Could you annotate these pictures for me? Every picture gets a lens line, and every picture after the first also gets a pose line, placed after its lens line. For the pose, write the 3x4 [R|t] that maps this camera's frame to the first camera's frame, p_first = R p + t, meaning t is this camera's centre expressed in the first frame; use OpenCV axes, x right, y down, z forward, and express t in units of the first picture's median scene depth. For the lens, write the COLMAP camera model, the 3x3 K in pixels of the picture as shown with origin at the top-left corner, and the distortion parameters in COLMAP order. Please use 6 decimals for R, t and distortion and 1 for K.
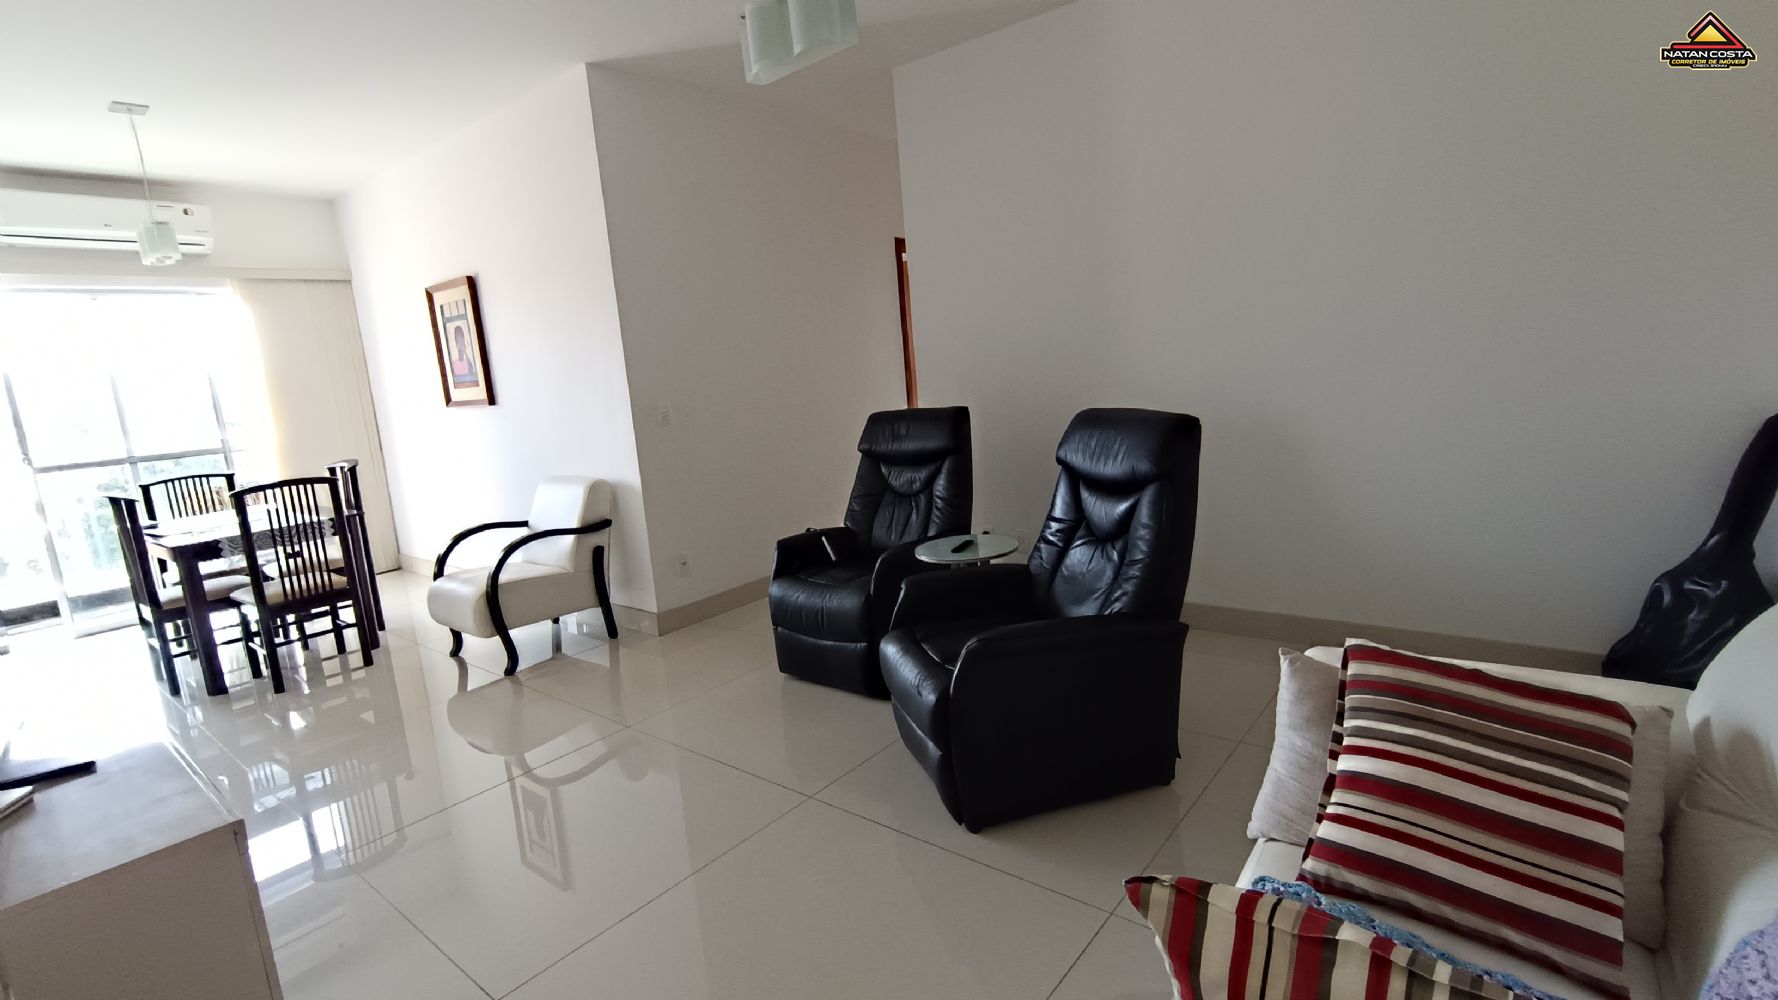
lens RADIAL K [[819.0, 0, 882.9], [0, 819.0, 501.4], [0, 0, 1]] dist [0.001189, -0.001950]
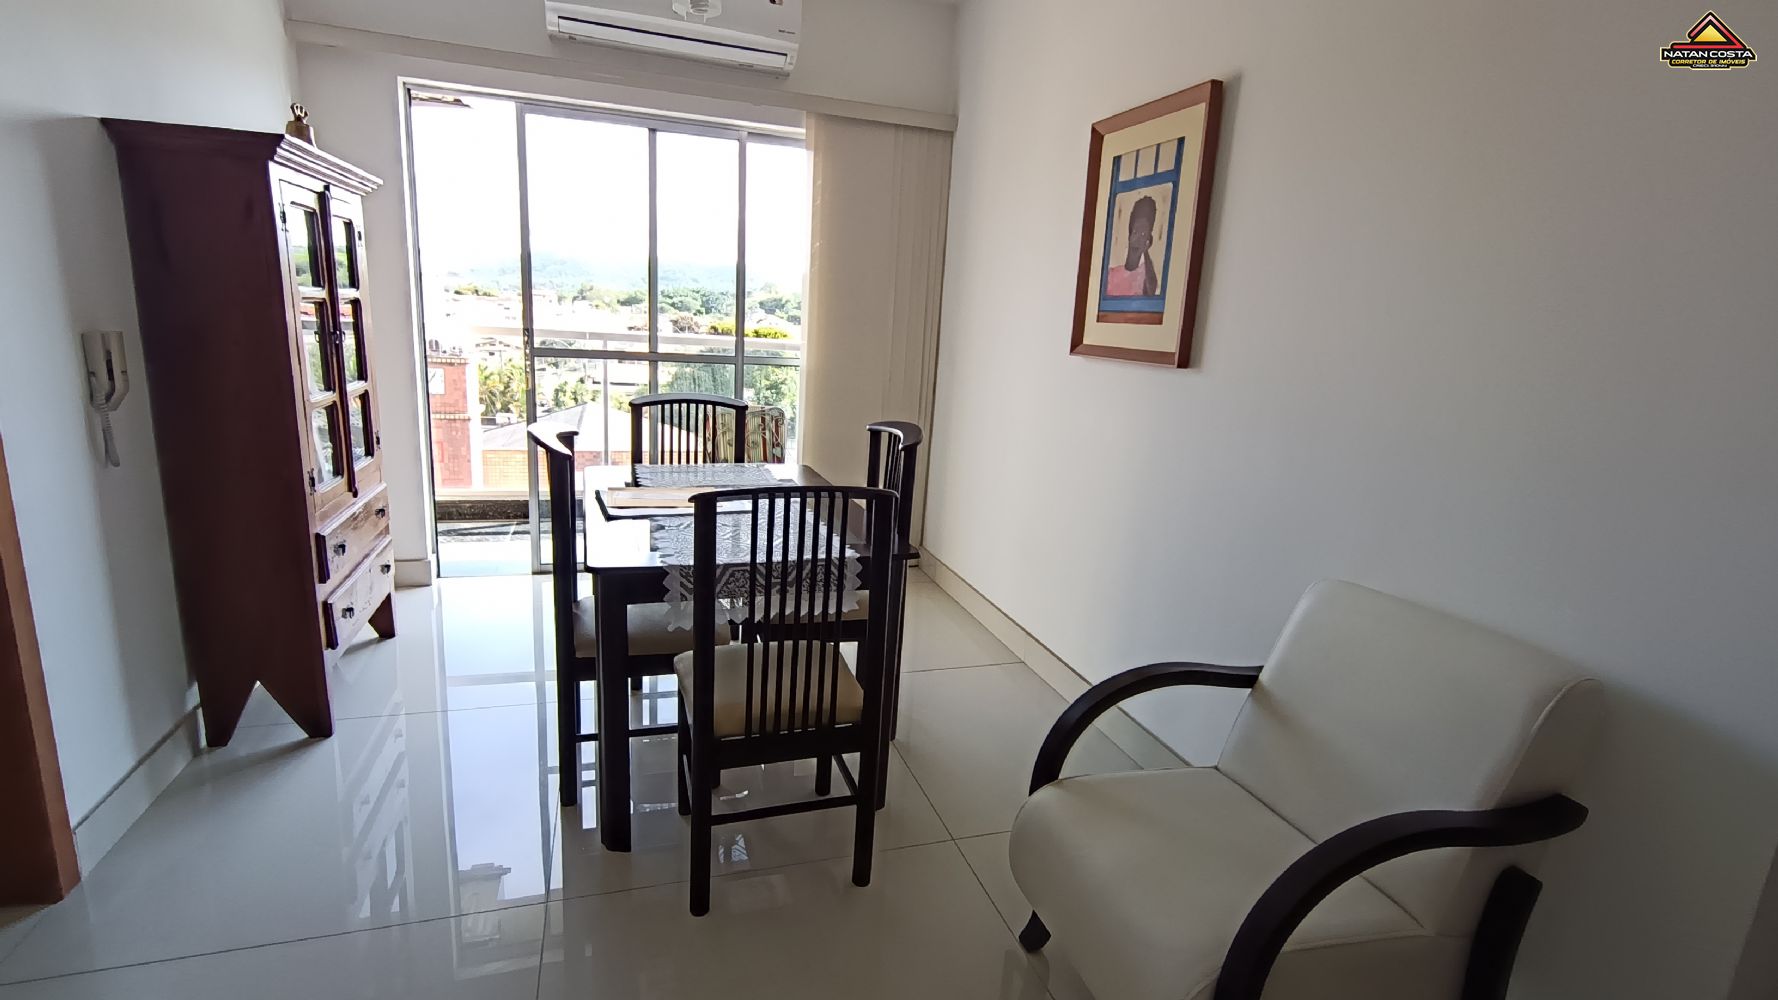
lens RADIAL K [[819.0, 0, 876.8], [0, 819.0, 506.4], [0, 0, 1]] dist [0.001189, -0.001950]
pose [[0.829147, 0.249491, -0.500270, -0.448229], [-0.220407, 0.968293, 0.117599, -0.068662], [0.513747, 0.012756, 0.857847, 0.616234]]
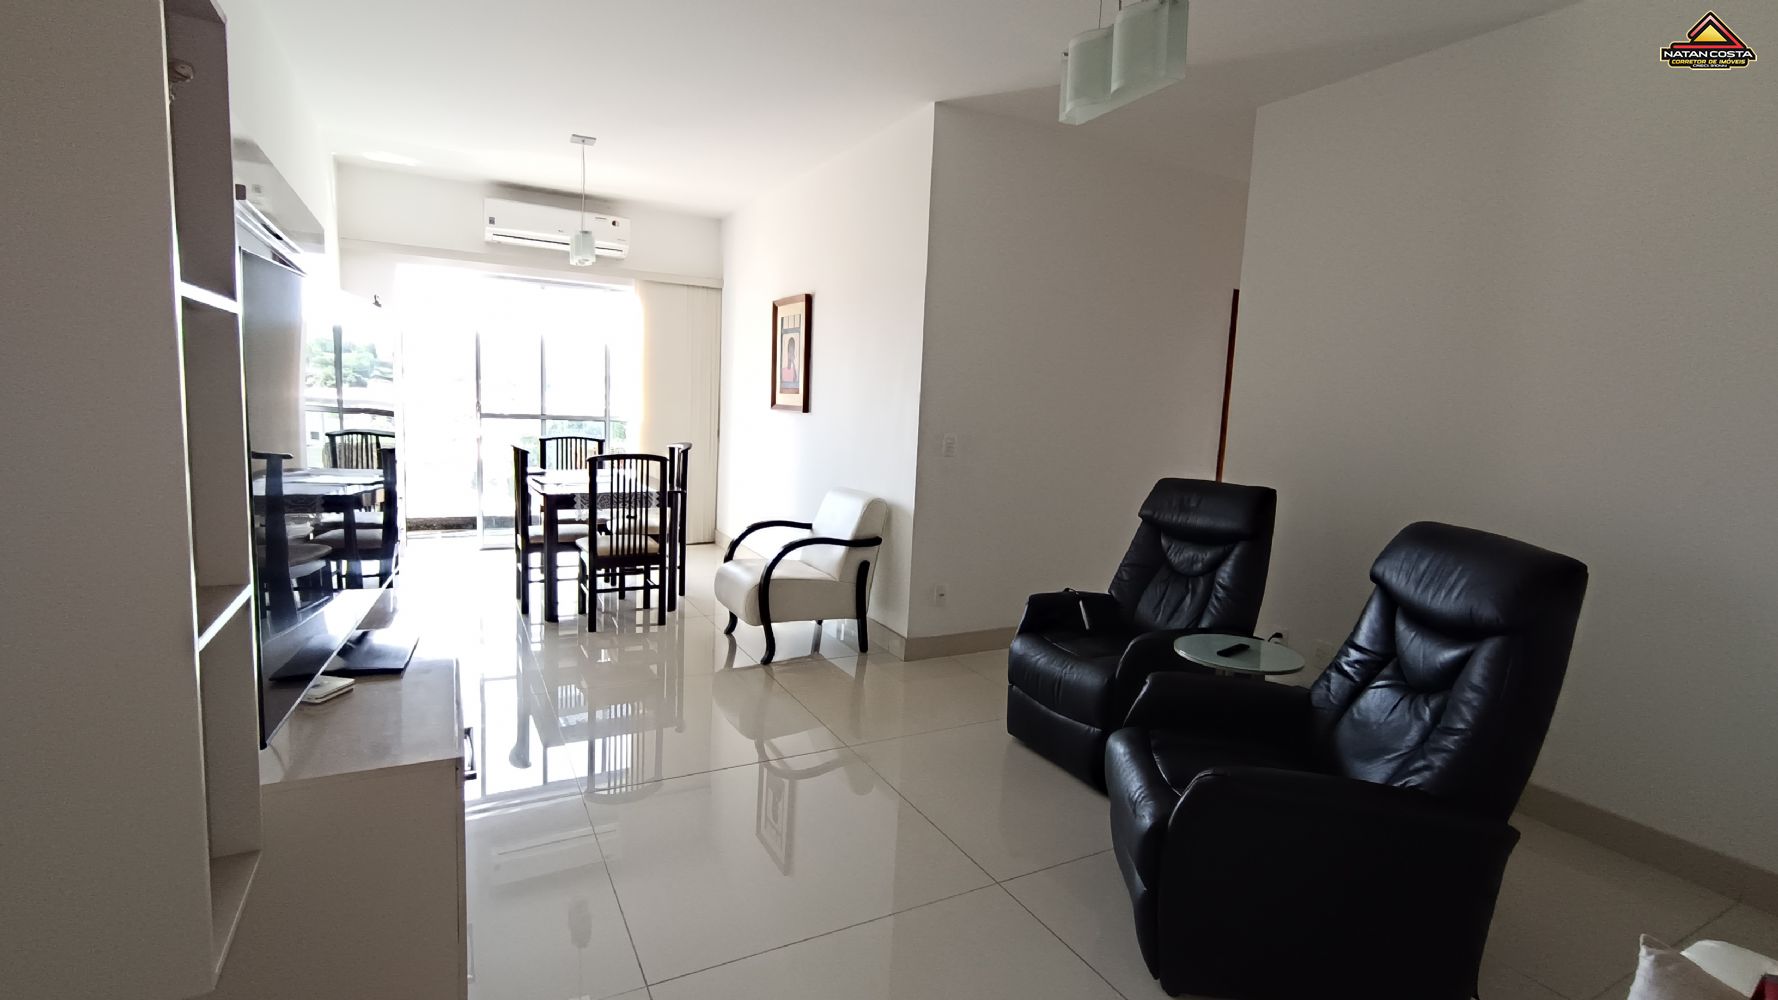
lens RADIAL K [[819.0, 0, 883.0], [0, 819.0, 496.1], [0, 0, 1]] dist [0.001189, -0.001950]
pose [[0.917163, 0.169326, -0.360750, 0.033002], [-0.185017, 0.982693, -0.009135, -0.021572], [0.352960, 0.075123, 0.932618, 0.042067]]
